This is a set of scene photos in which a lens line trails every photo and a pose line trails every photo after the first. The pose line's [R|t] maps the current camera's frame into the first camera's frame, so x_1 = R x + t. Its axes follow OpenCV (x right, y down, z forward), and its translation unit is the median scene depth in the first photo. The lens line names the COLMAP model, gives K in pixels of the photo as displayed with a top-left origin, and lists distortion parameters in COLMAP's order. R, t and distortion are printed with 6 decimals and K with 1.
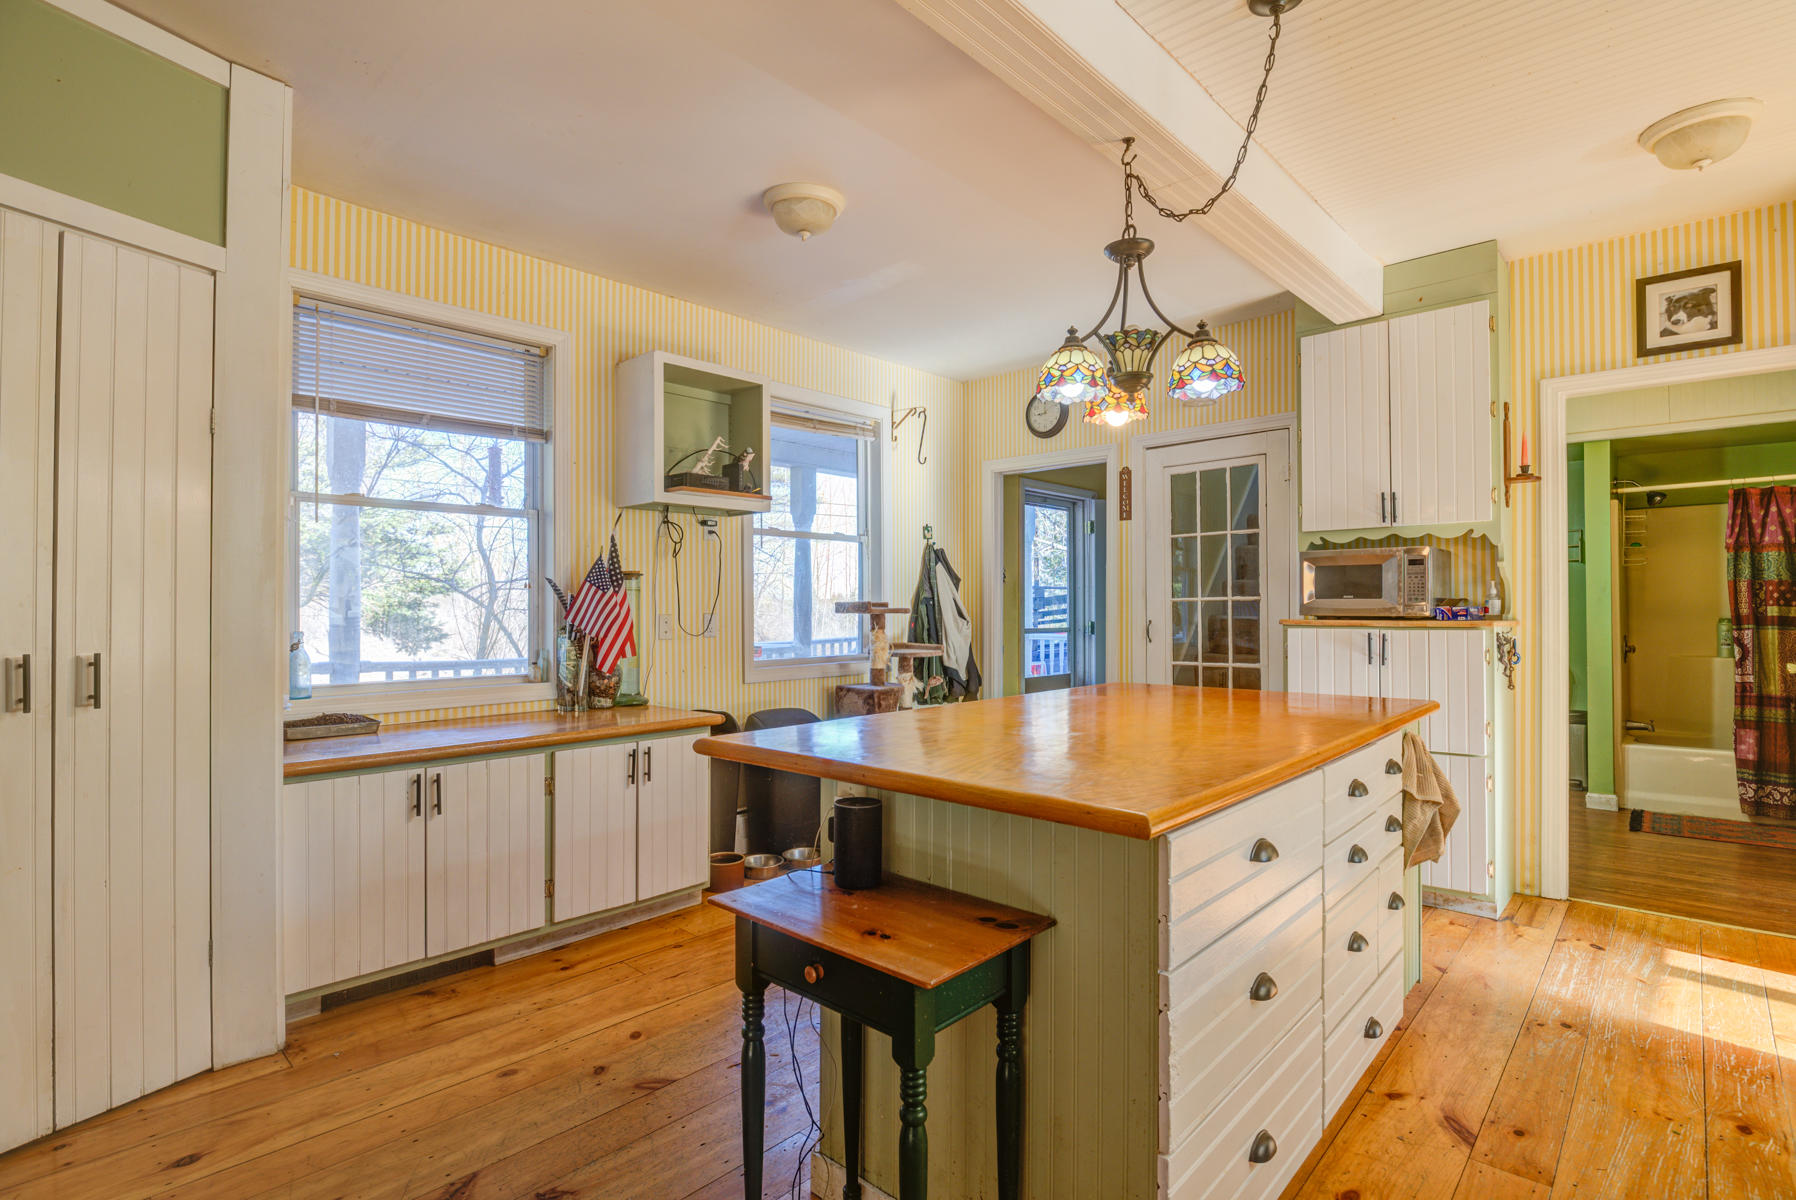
lens RADIAL K [[869.2, 0, 907.9], [0, 869.2, 600.1], [0, 0, 1]] dist [-0.016290, -0.000770]
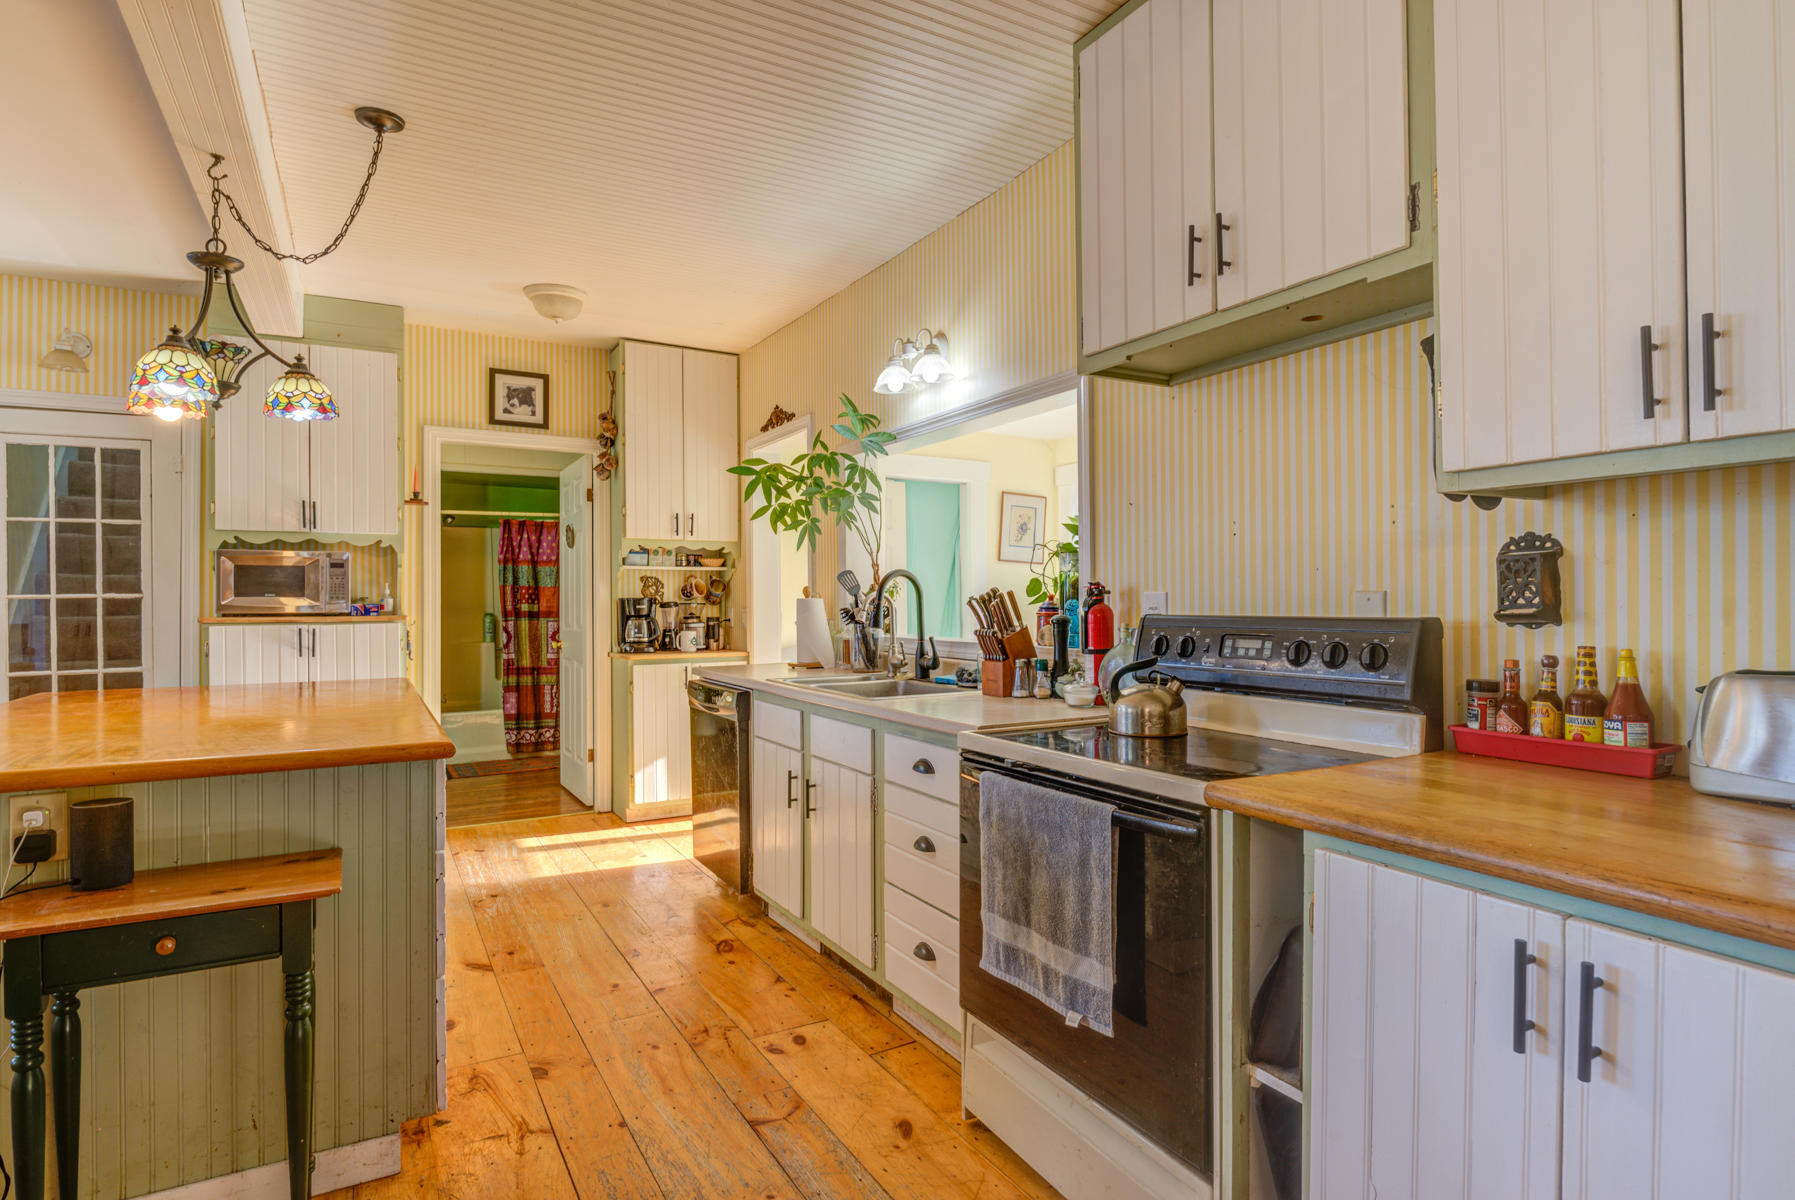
lens RADIAL K [[920.1, 0, 898.5], [0, 920.1, 600.6], [0, 0, 1]] dist [0.001888, 0.000302]
pose [[0.302403, 0.002330, 0.953177, -0.345254], [-0.003795, 0.999992, -0.001241, 0.001304], [-0.953173, -0.003242, 0.302409, -0.075523]]
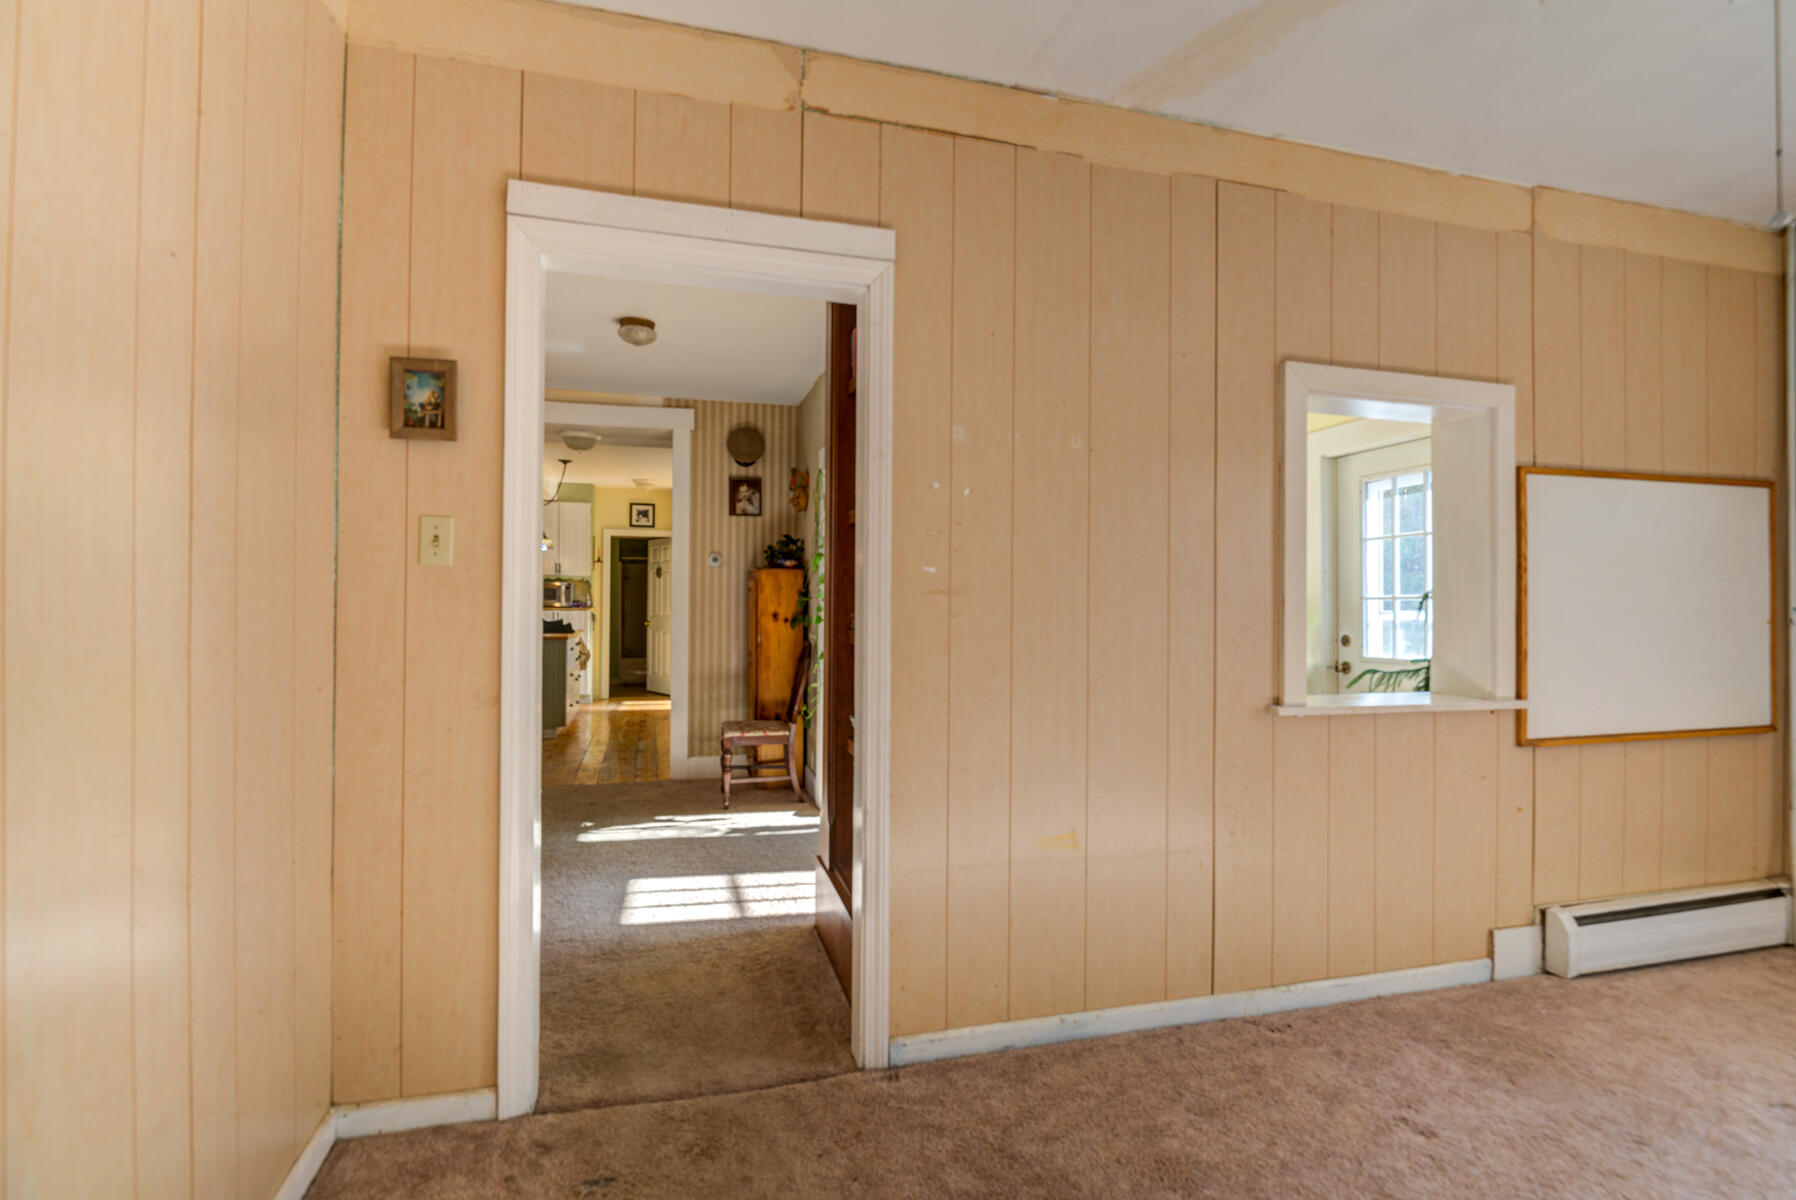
lens RADIAL K [[869.2, 0, 905.0], [0, 869.2, 601.3], [0, 0, 1]] dist [-0.016290, -0.000770]
pose [[0.525499, 0.013831, 0.850682, -1.307531], [-0.015057, 0.999862, -0.006956, 0.004398], [-0.850661, -0.009153, 0.525635, -1.518055]]
